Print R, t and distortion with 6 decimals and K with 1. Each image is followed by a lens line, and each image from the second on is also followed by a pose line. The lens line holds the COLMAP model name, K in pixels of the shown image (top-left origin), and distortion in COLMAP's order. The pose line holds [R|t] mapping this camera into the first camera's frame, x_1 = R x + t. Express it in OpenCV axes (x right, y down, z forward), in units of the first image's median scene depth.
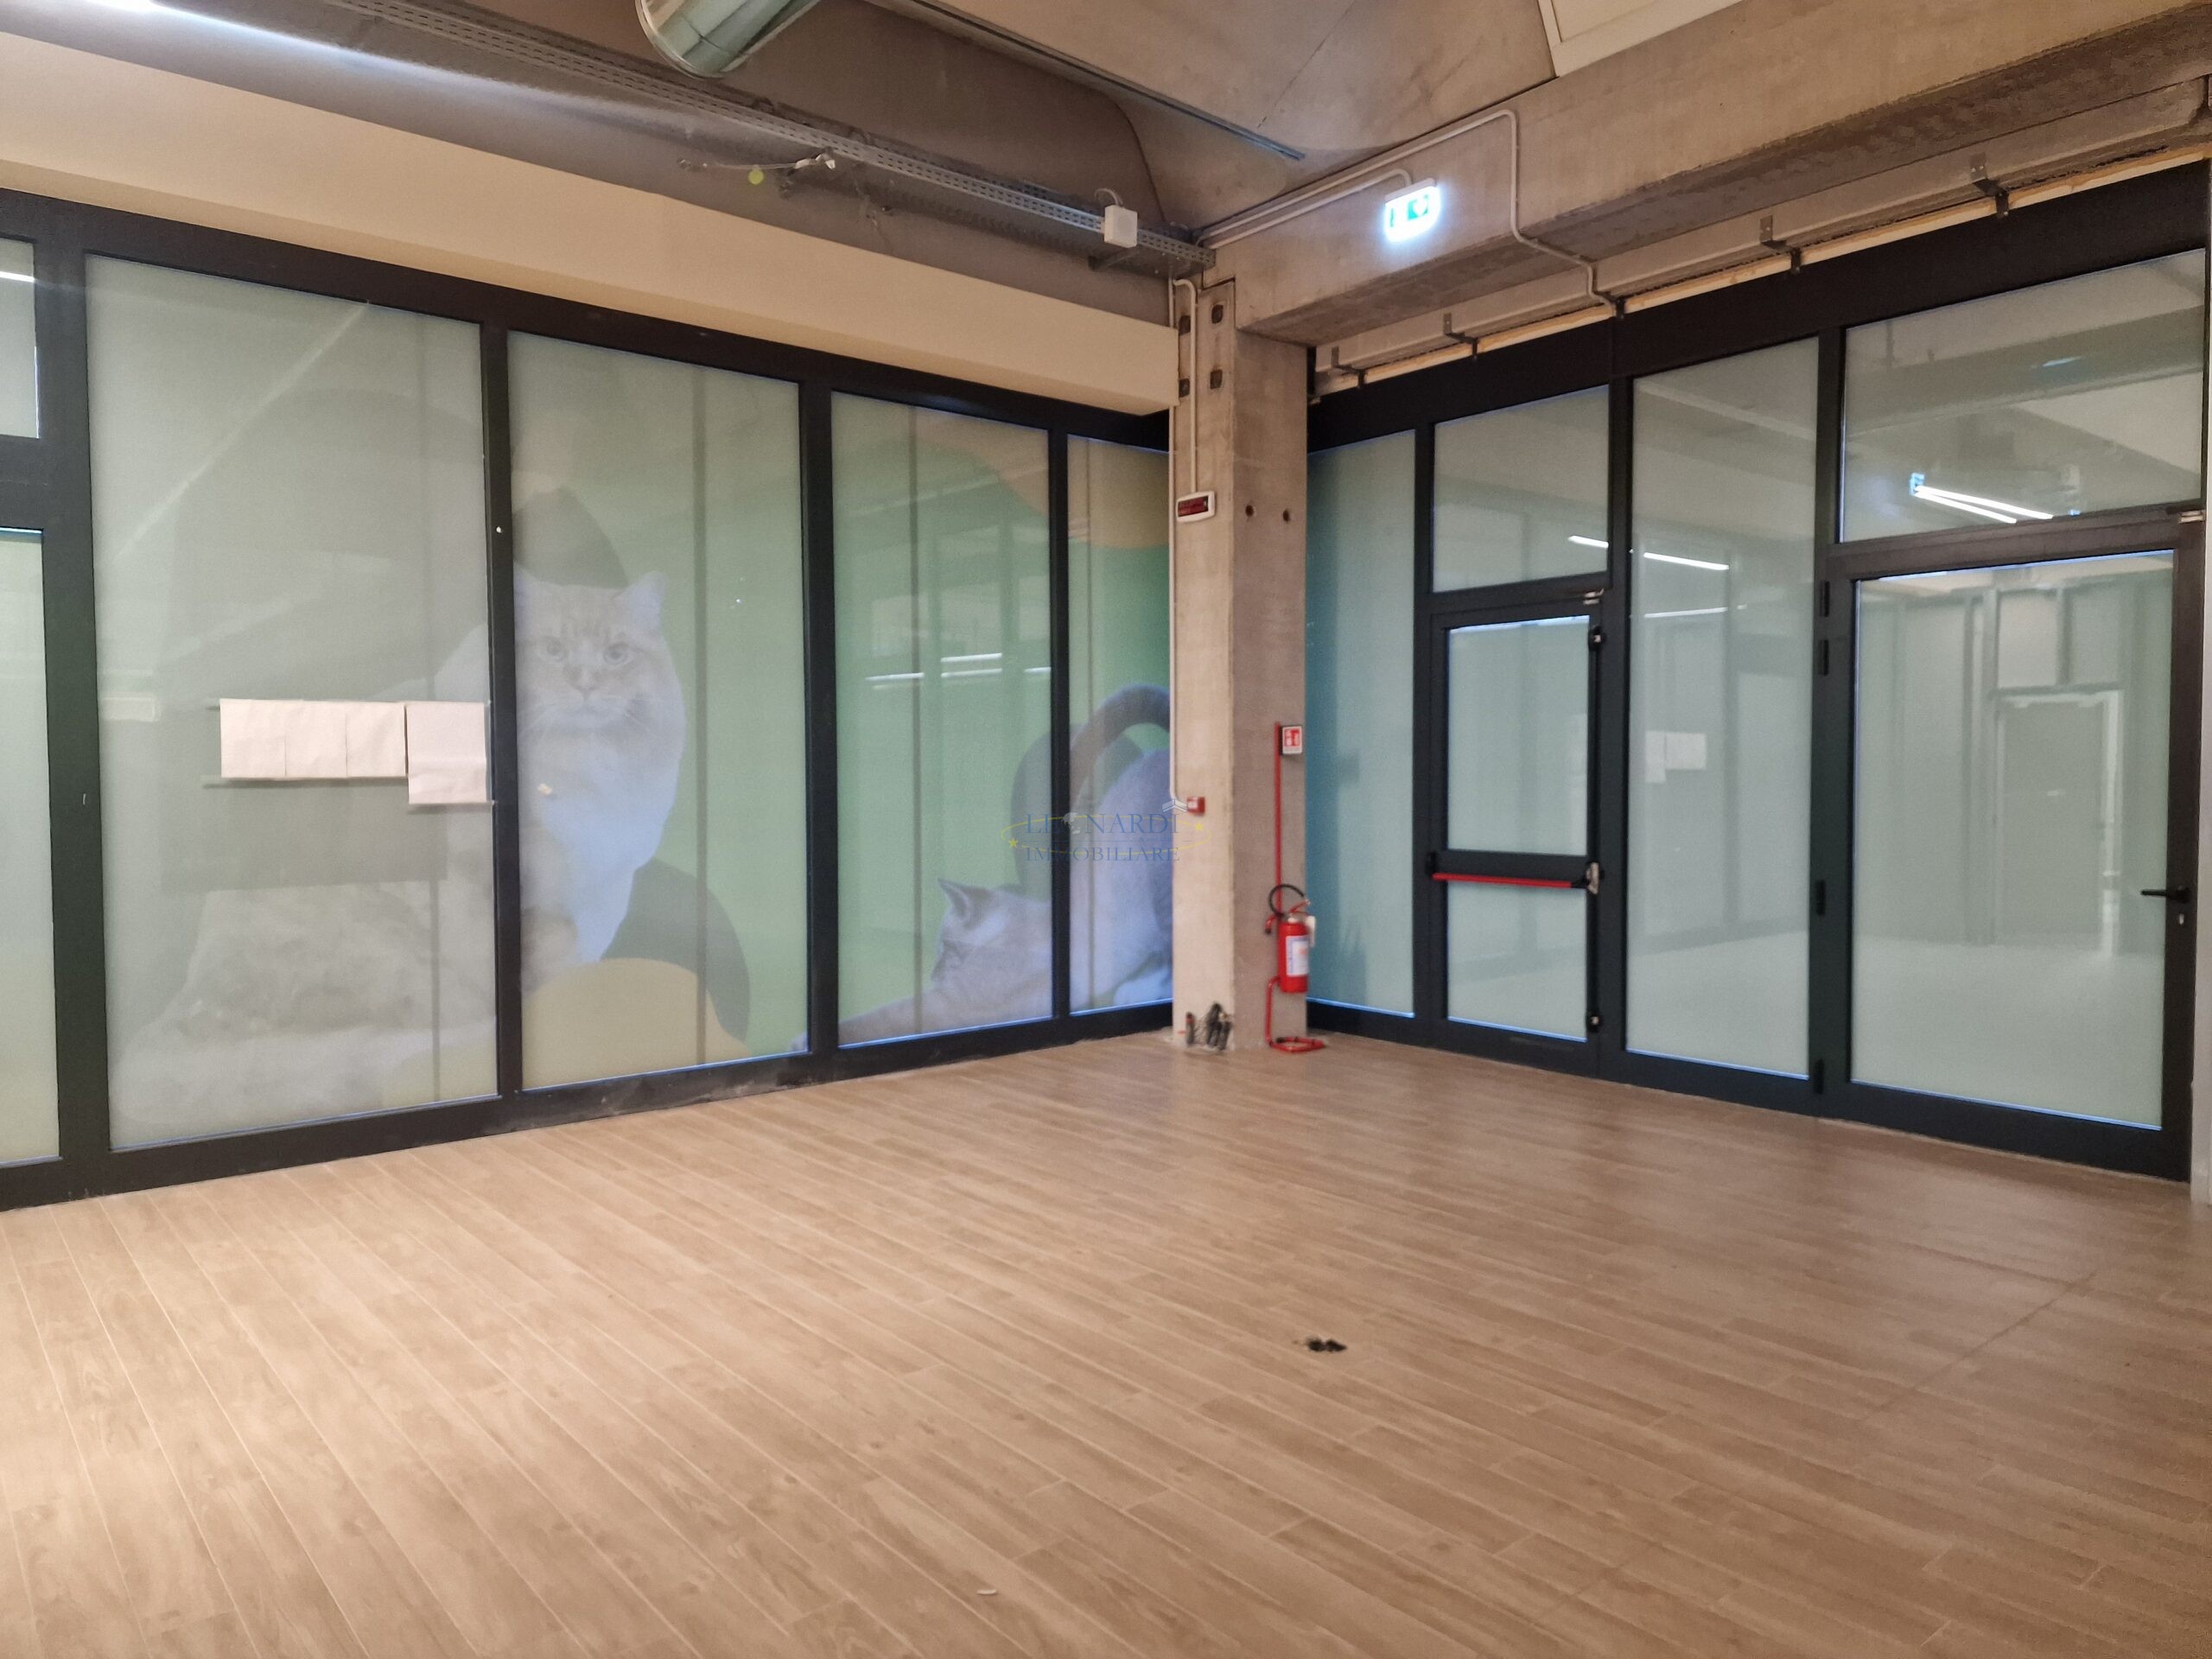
lens RADIAL K [[1508.3, 0, 1123.6], [0, 1508.3, 828.7], [0, 0, 1]] dist [0.078937, -0.079492]
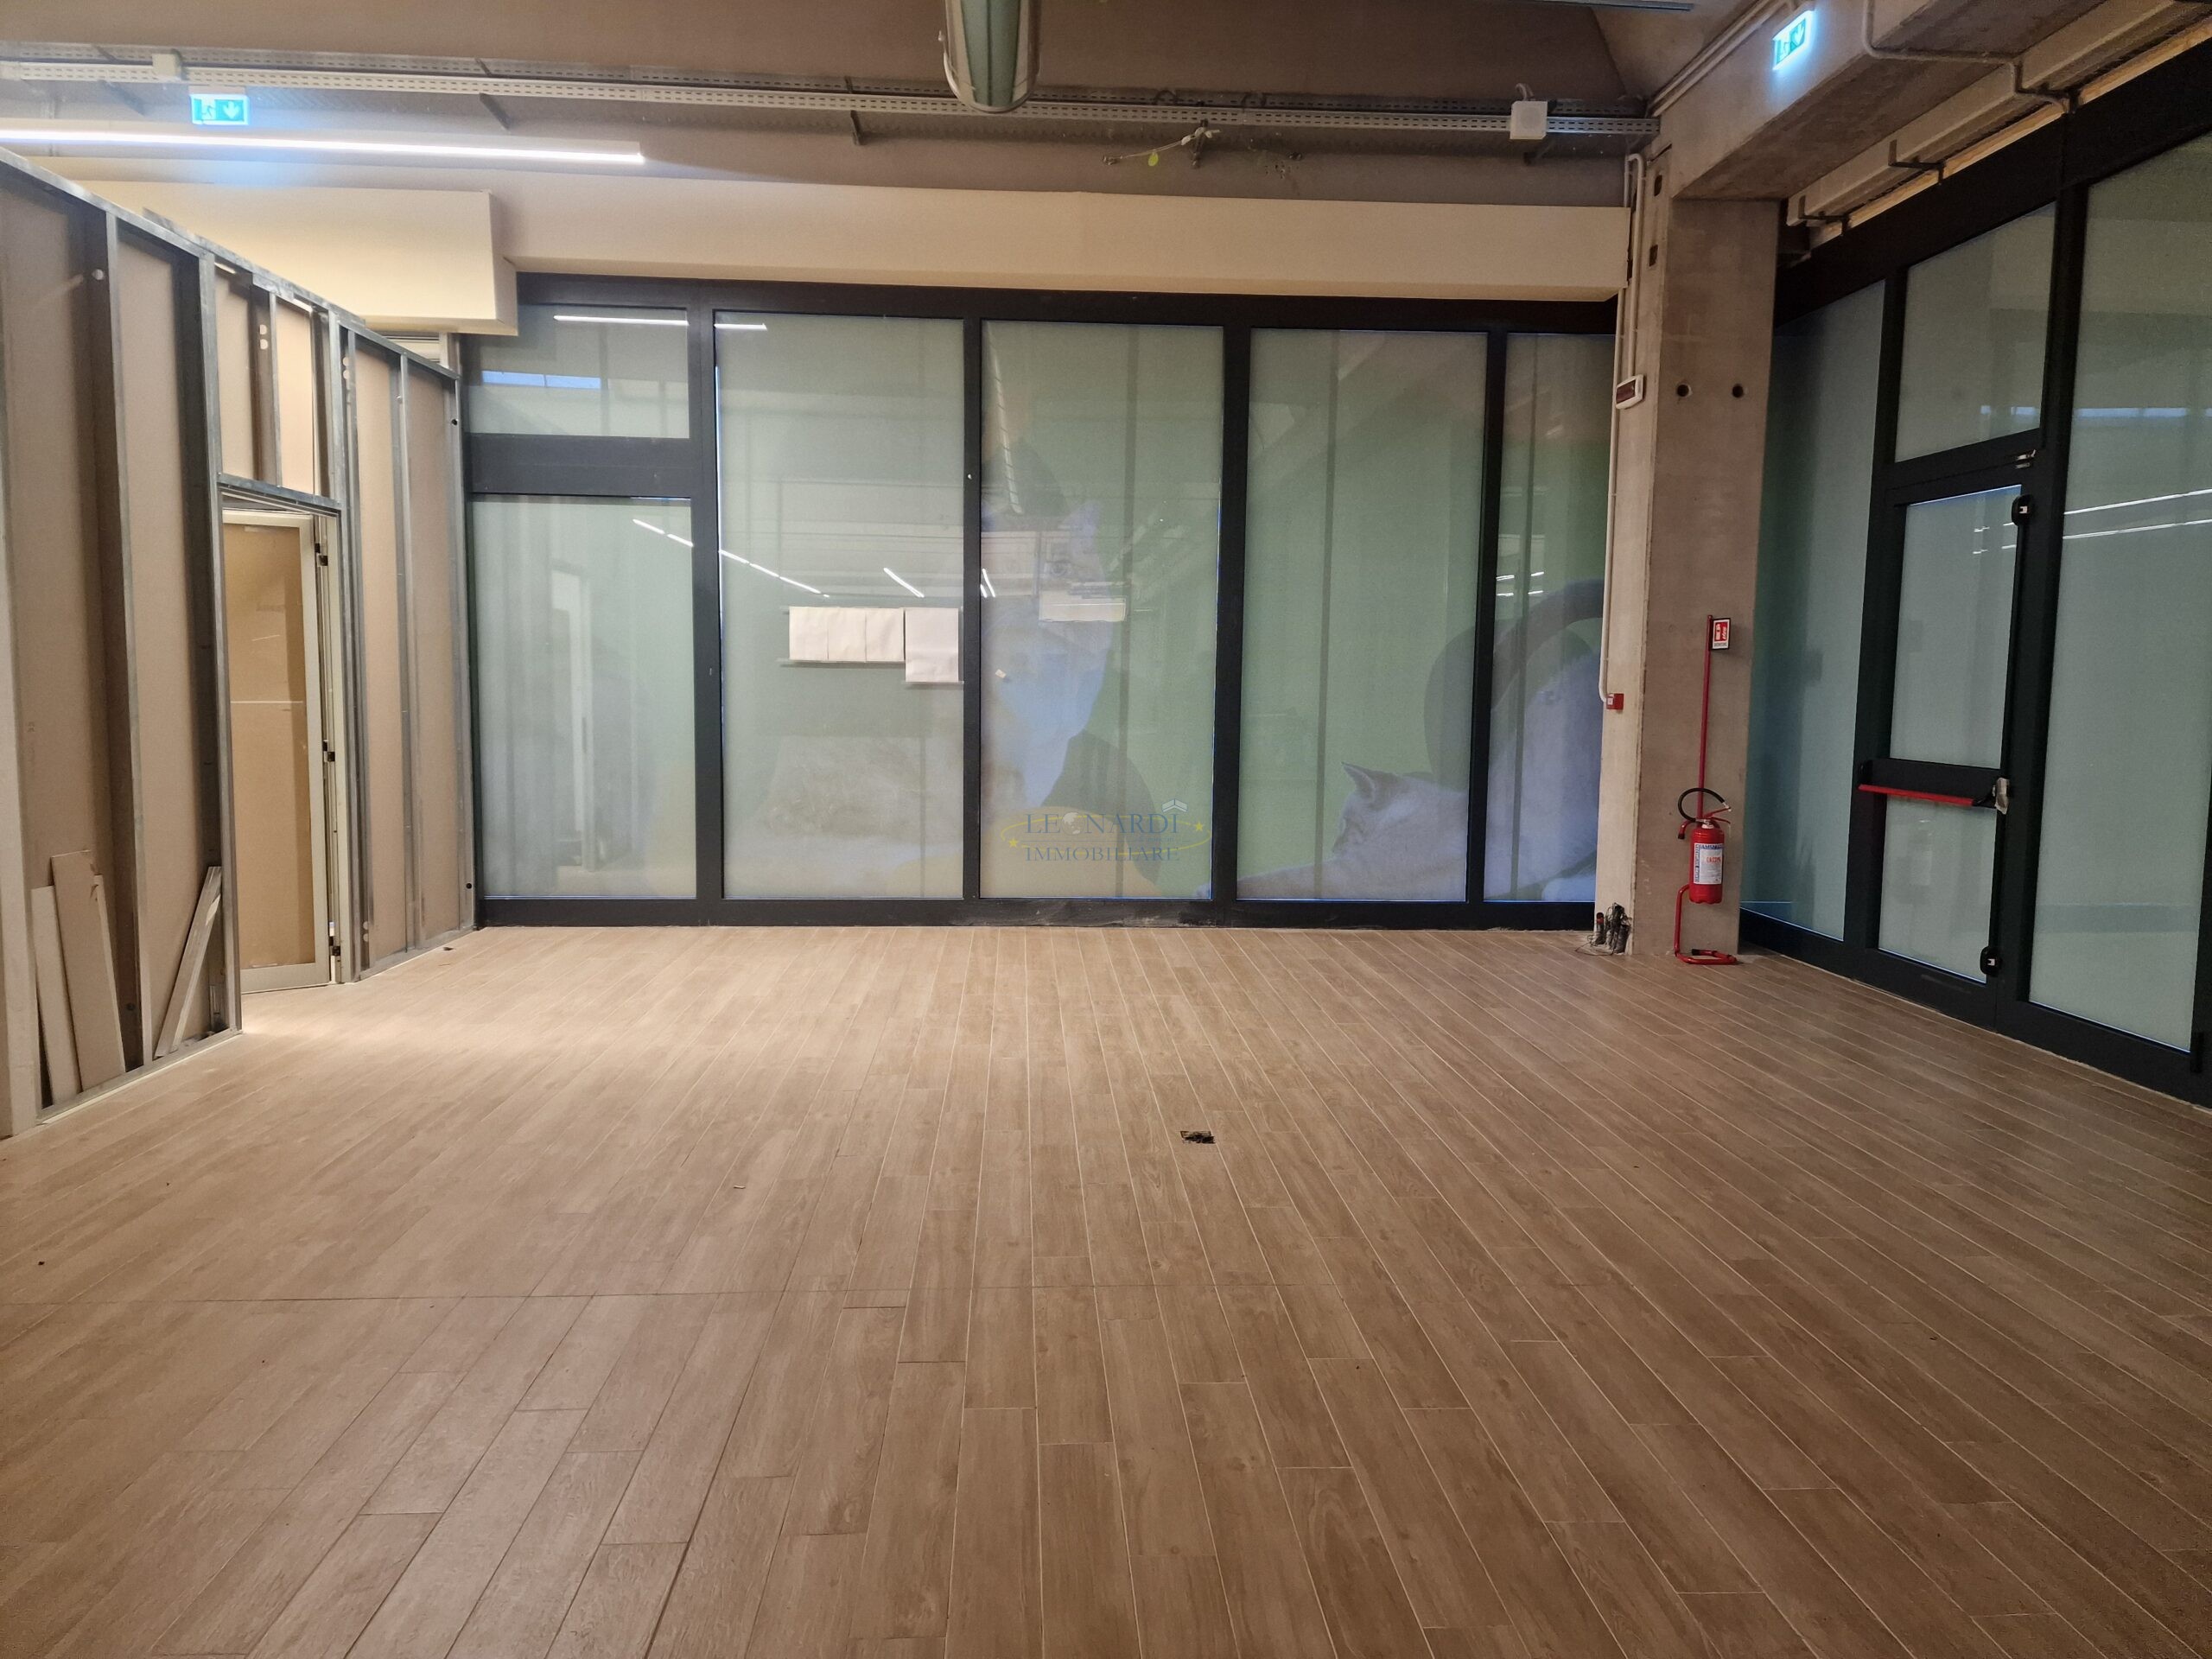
lens RADIAL K [[1508.3, 0, 1123.6], [0, 1508.3, 828.7], [0, 0, 1]] dist [0.078937, -0.079492]
pose [[0.788877, 0.074849, -0.609976, 0.465490], [-0.039682, 0.996688, 0.070981, 0.010325], [0.613269, -0.031791, 0.789234, 0.023983]]
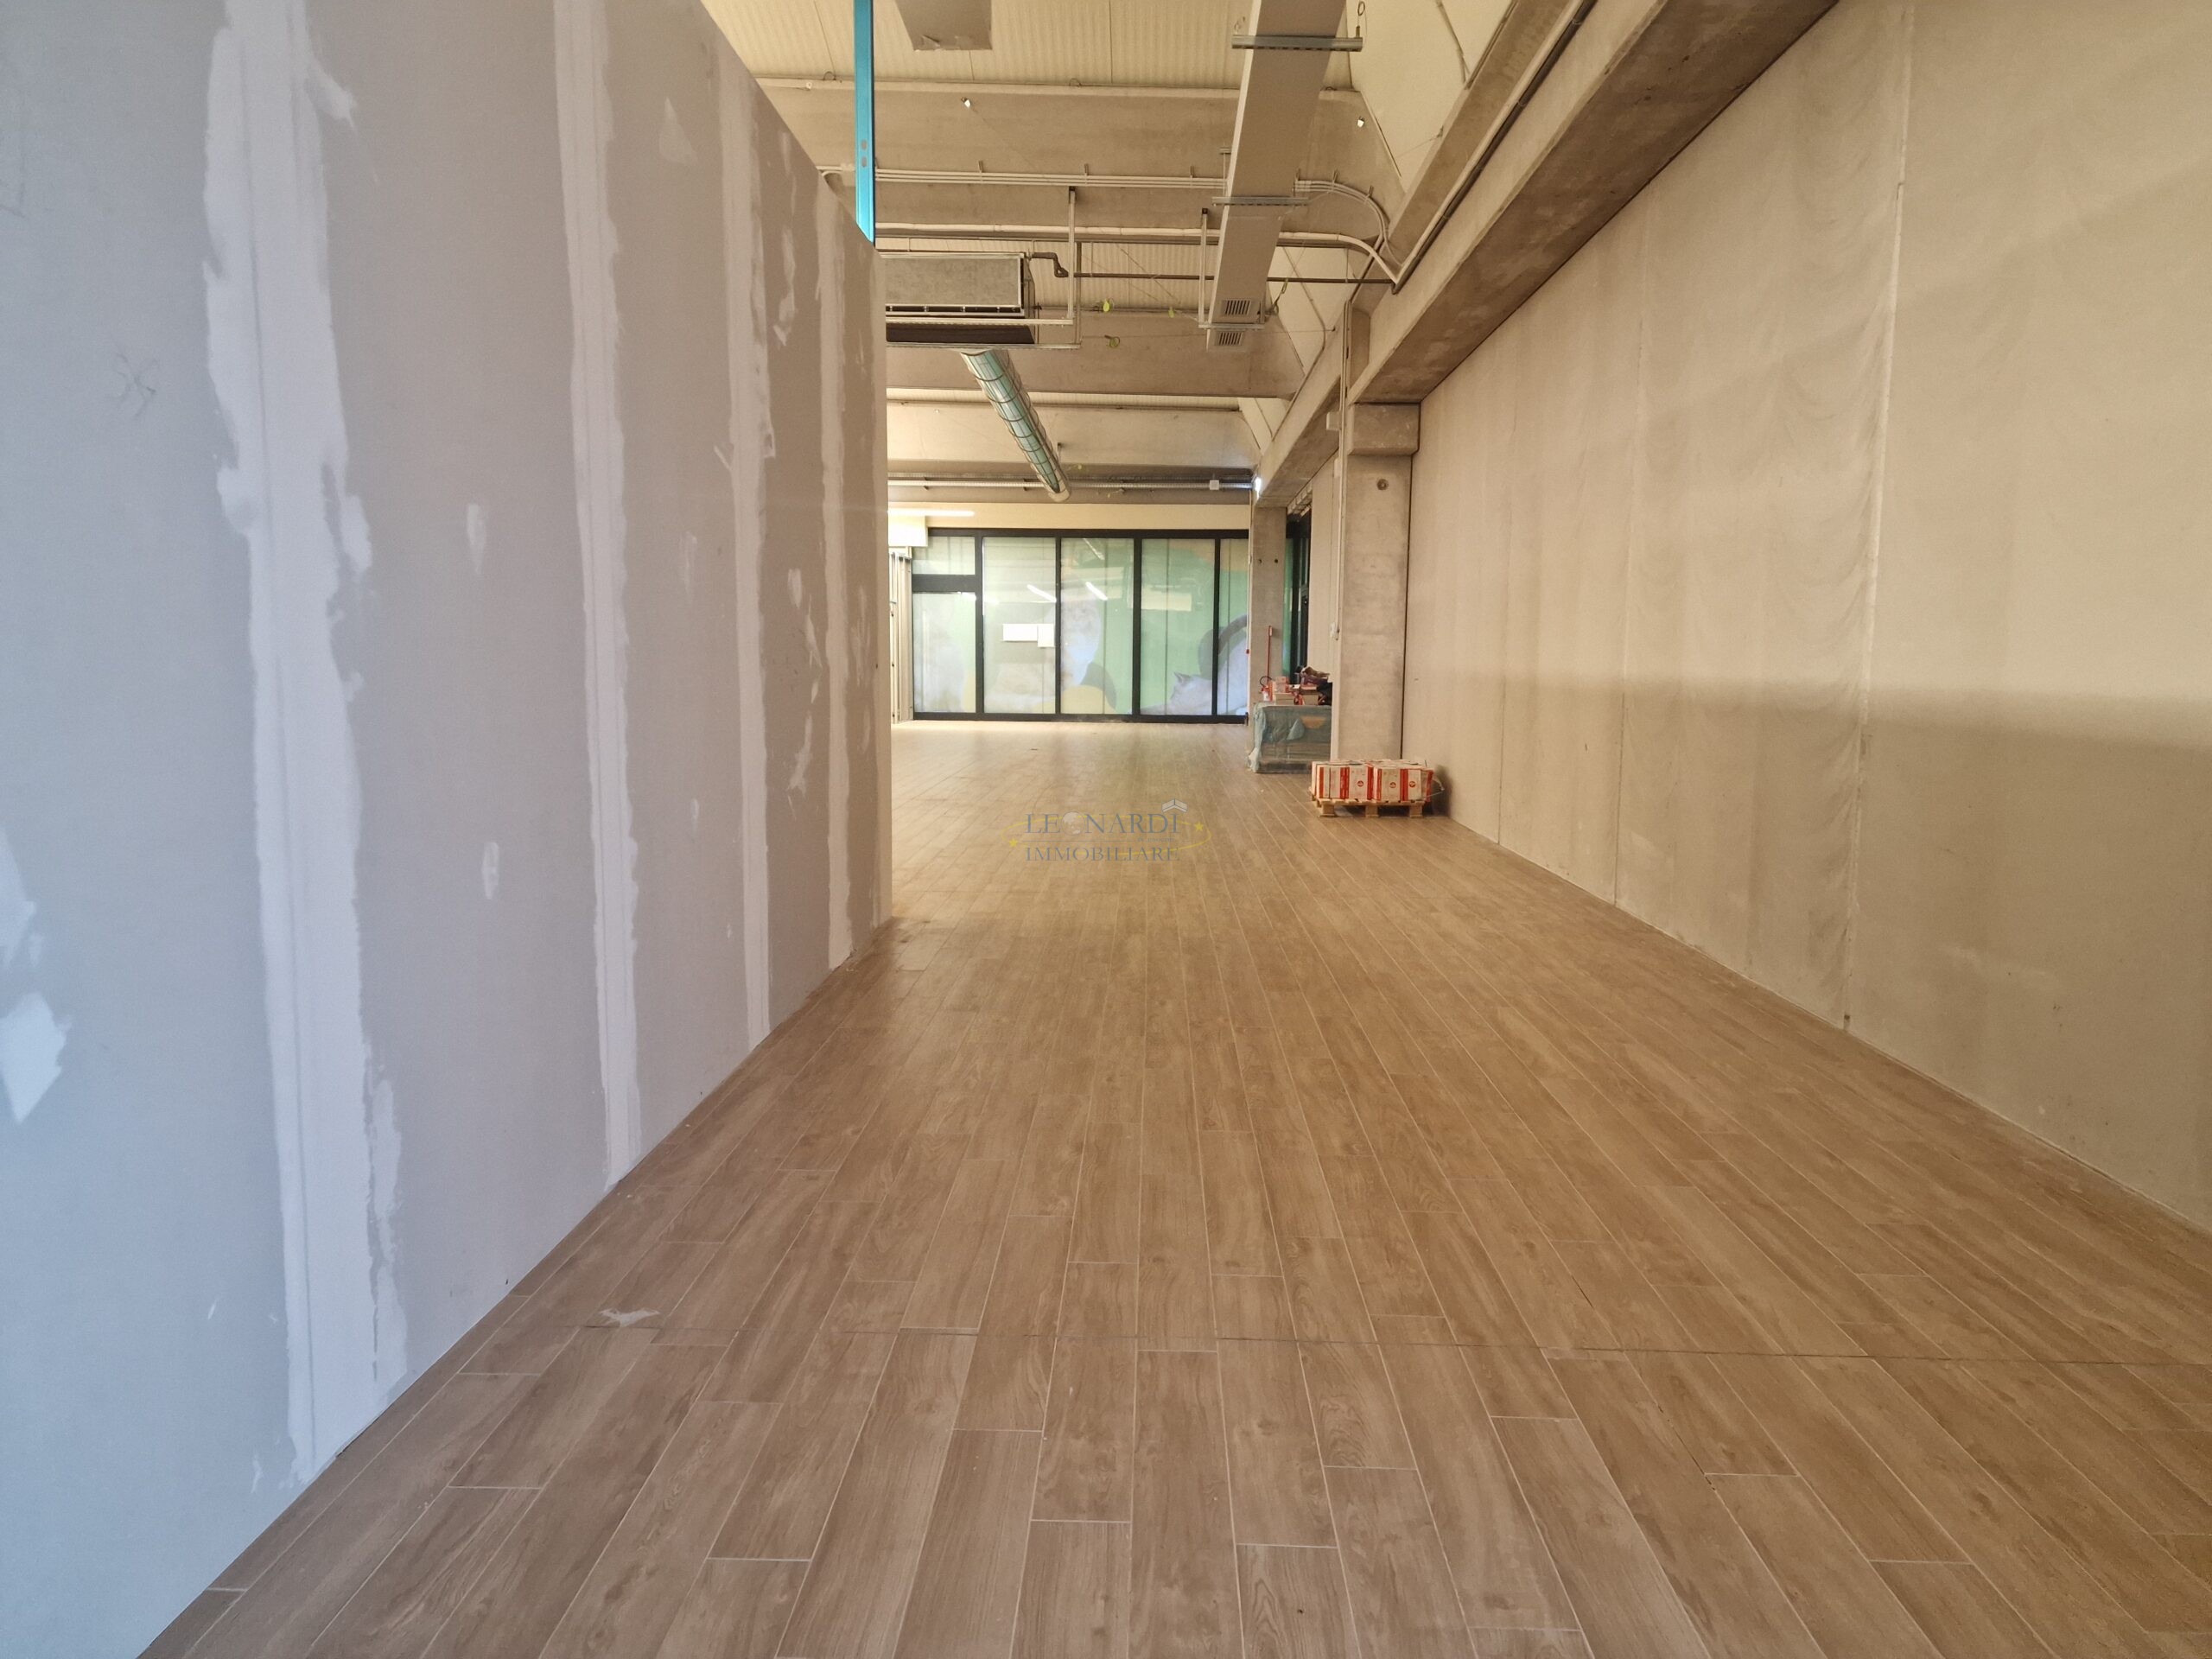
lens RADIAL K [[1508.3, 0, 1123.6], [0, 1508.3, 828.7], [0, 0, 1]] dist [0.078937, -0.079492]
pose [[0.718919, 0.084566, -0.689930, 2.478238], [-0.038749, 0.995904, 0.081693, 0.126857], [0.694013, -0.031997, 0.719251, -1.800390]]
